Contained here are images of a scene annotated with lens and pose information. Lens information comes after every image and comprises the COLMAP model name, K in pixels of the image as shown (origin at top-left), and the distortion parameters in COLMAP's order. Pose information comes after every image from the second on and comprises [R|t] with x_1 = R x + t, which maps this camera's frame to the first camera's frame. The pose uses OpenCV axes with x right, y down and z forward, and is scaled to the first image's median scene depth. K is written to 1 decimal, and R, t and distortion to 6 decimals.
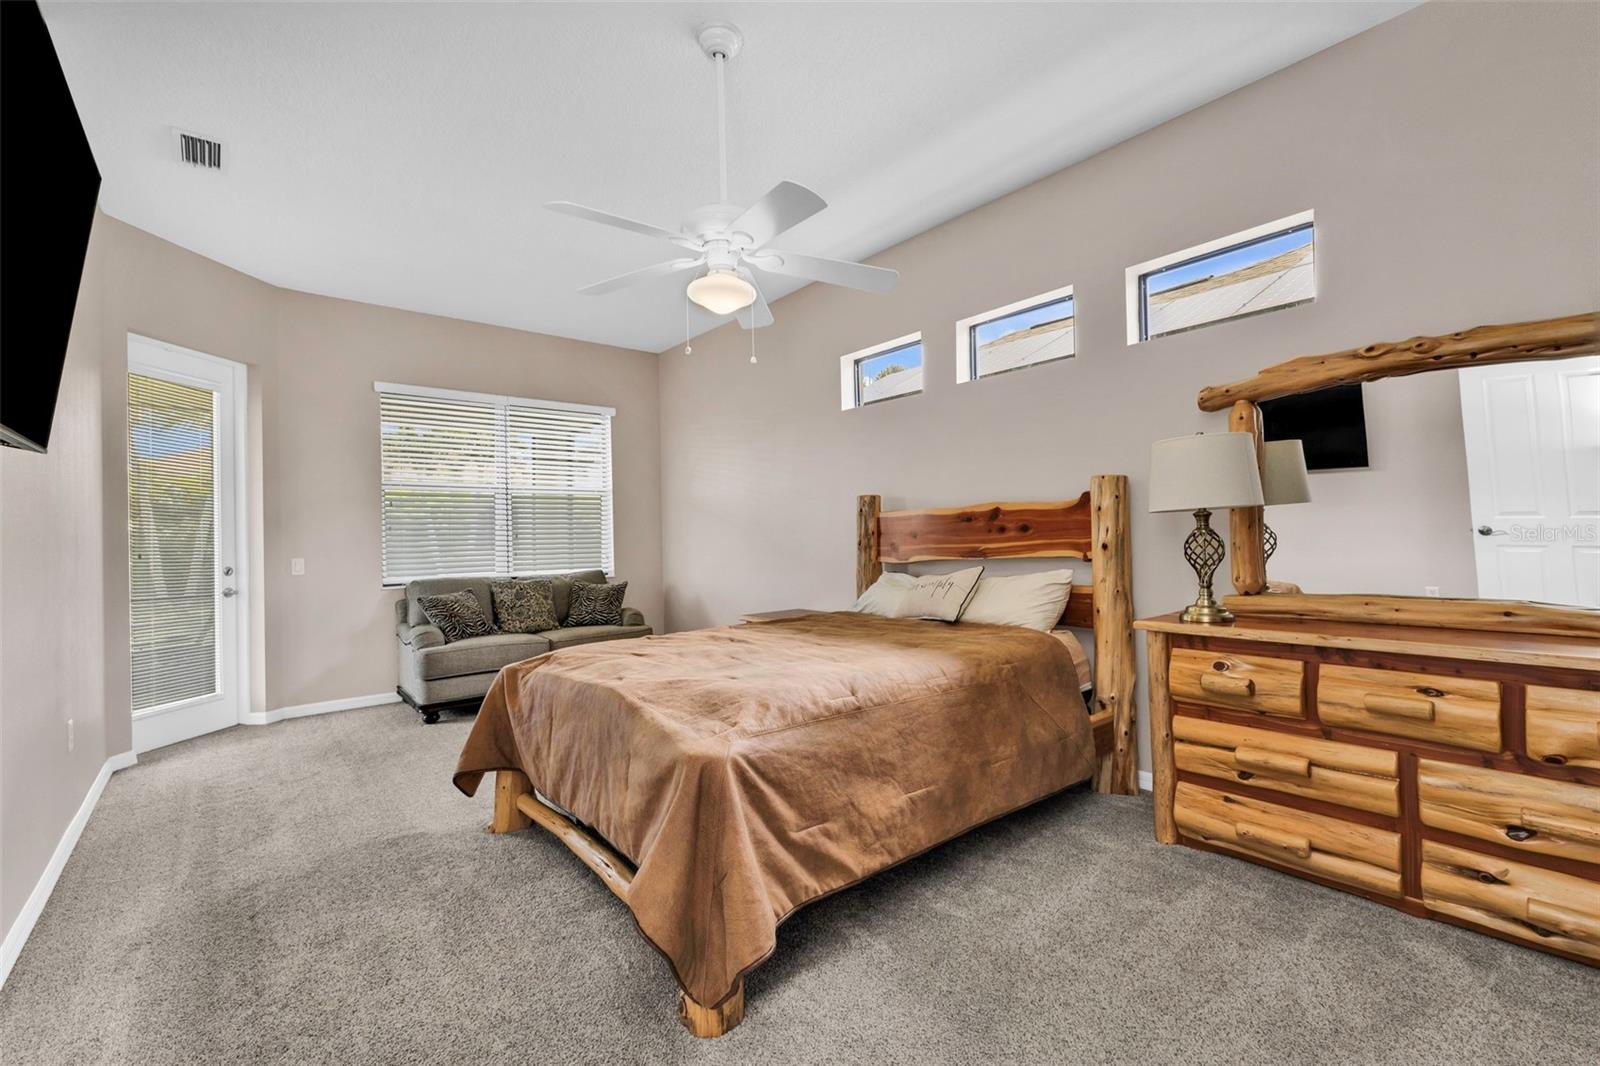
lens RADIAL K [[713.2, 0, 797.7], [0, 713.2, 529.3], [0, 0, 1]] dist [0.008771, -0.001746]
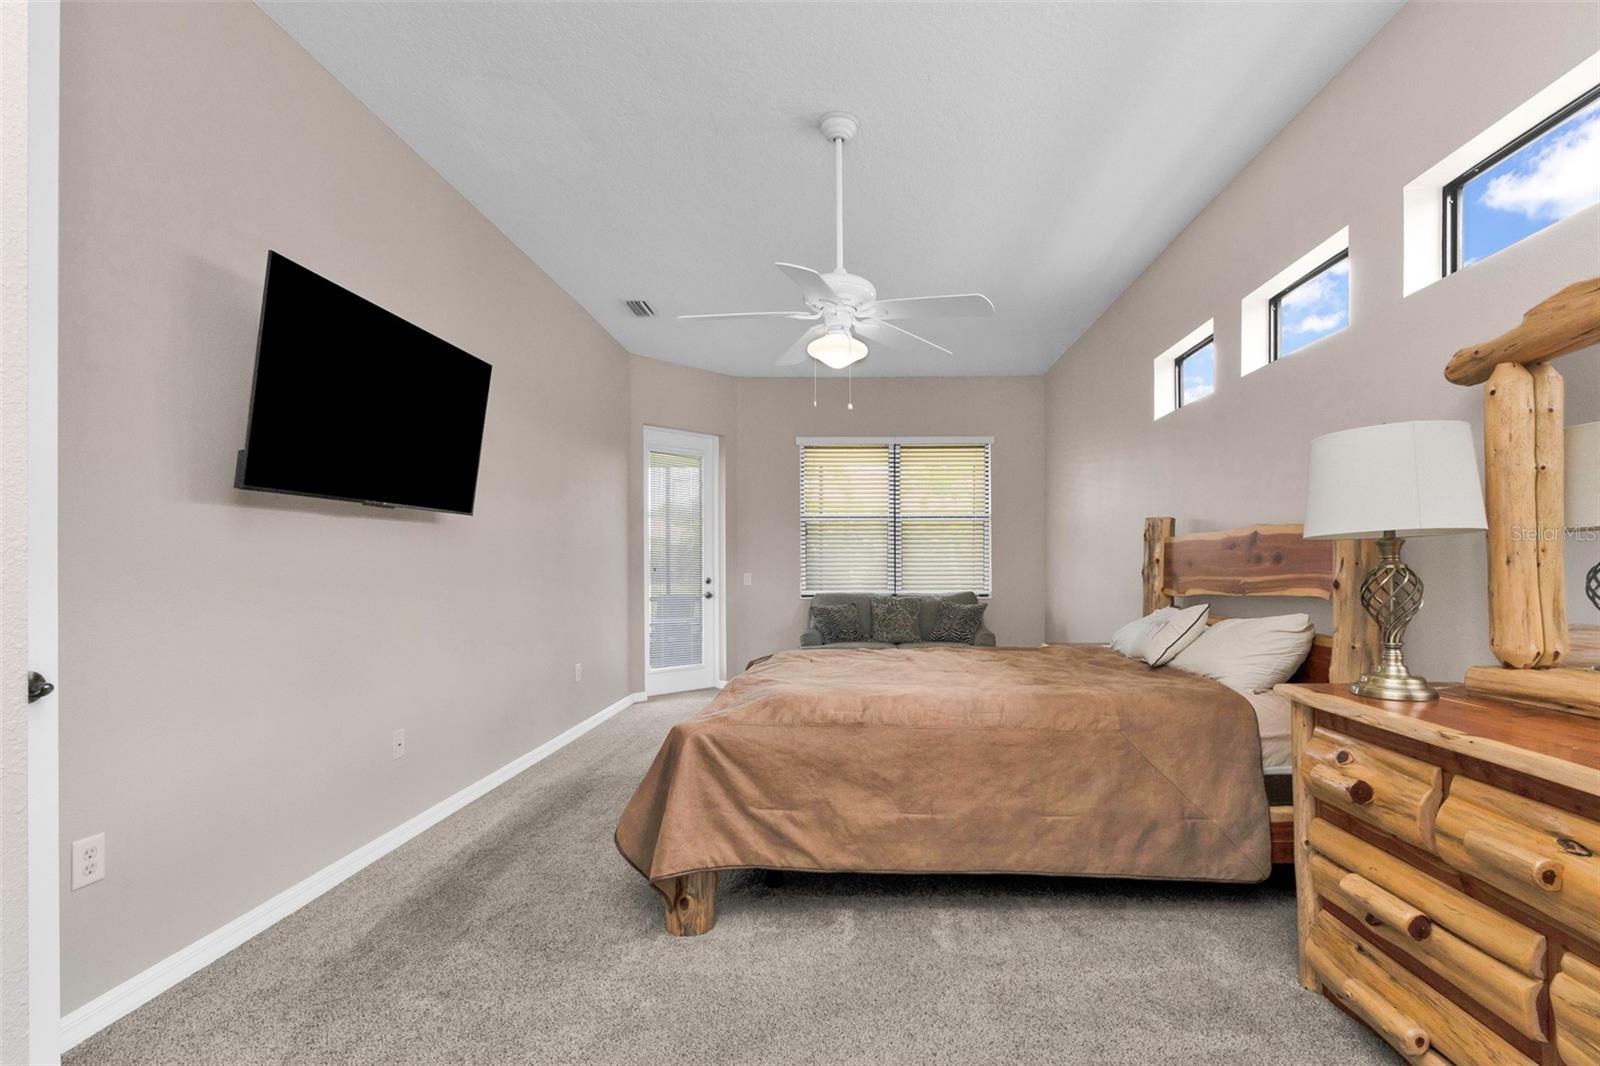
lens RADIAL K [[715.9, 0, 812.5], [0, 715.9, 565.6], [0, 0, 1]] dist [0.001990, 0.000278]
pose [[0.748132, 0.017742, -0.663313, 0.623969], [-0.003516, 0.999734, 0.022776, -0.012442], [0.663541, -0.014707, 0.747995, 0.112299]]
